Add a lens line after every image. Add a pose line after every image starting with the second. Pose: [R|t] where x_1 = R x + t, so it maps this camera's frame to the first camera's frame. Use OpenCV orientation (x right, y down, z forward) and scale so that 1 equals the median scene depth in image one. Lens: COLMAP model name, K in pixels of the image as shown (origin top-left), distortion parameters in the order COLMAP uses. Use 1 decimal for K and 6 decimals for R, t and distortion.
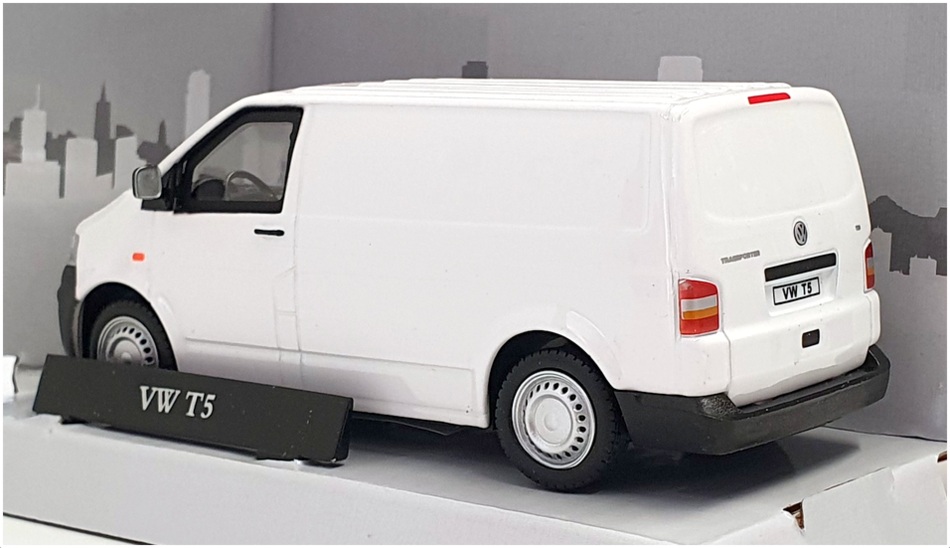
lens RADIAL K [[2138.2, 0, 471.4], [0, 2138.2, 269.8], [0, 0, 1]] dist [-0.191381, 0.000000]
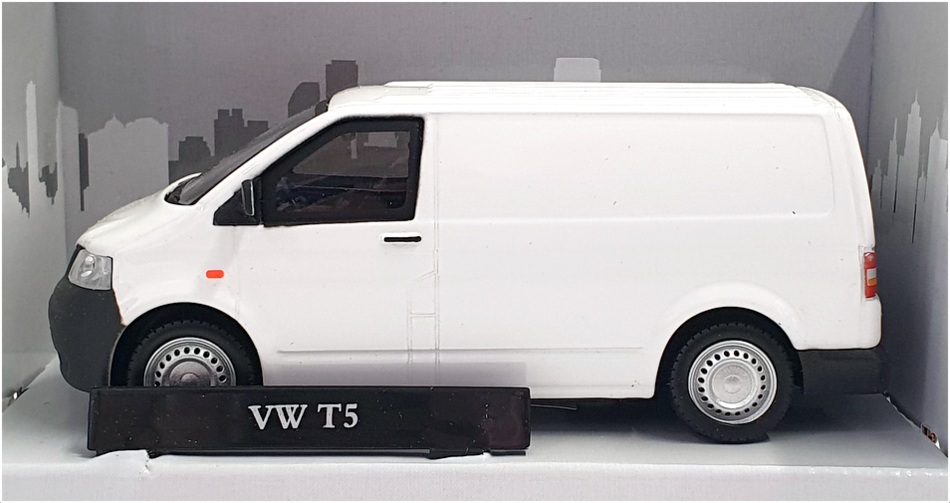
lens RADIAL K [[1842.8, 0, 502.5], [0, 1842.8, 262.4], [0, 0, 1]] dist [0.018025, 0.000000]
pose [[0.763193, -0.085126, 0.640539, -0.622236], [0.063713, 0.996368, 0.056501, -0.053100], [-0.643021, -0.002310, 0.765845, 0.284954]]
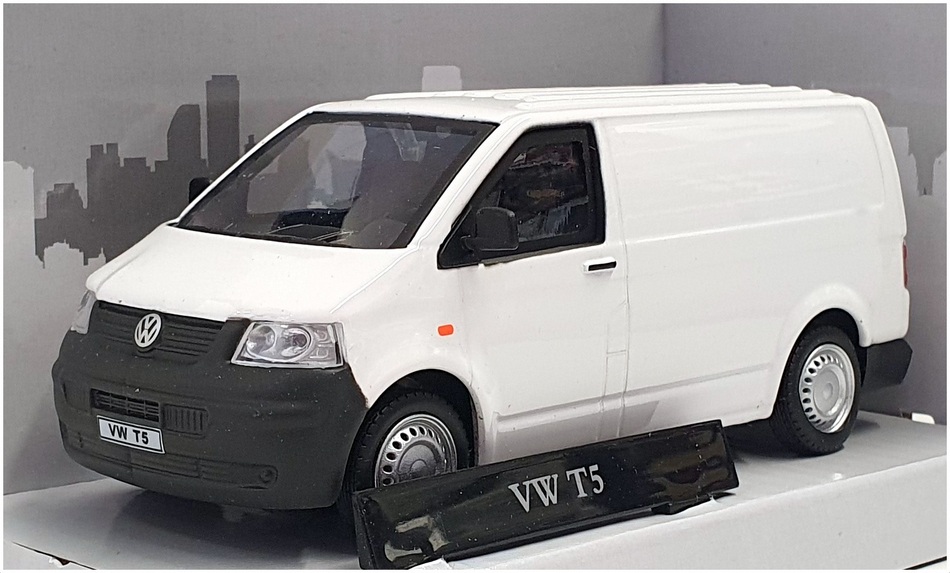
lens RADIAL K [[2216.9, 0, 472.7], [0, 2216.9, 296.4], [0, 0, 1]] dist [0.062609, 0.000000]
pose [[0.111851, -0.111619, 0.987436, -0.992220], [0.125097, 0.987348, 0.097439, -0.099760], [-0.985819, 0.112627, 0.124399, 0.930708]]
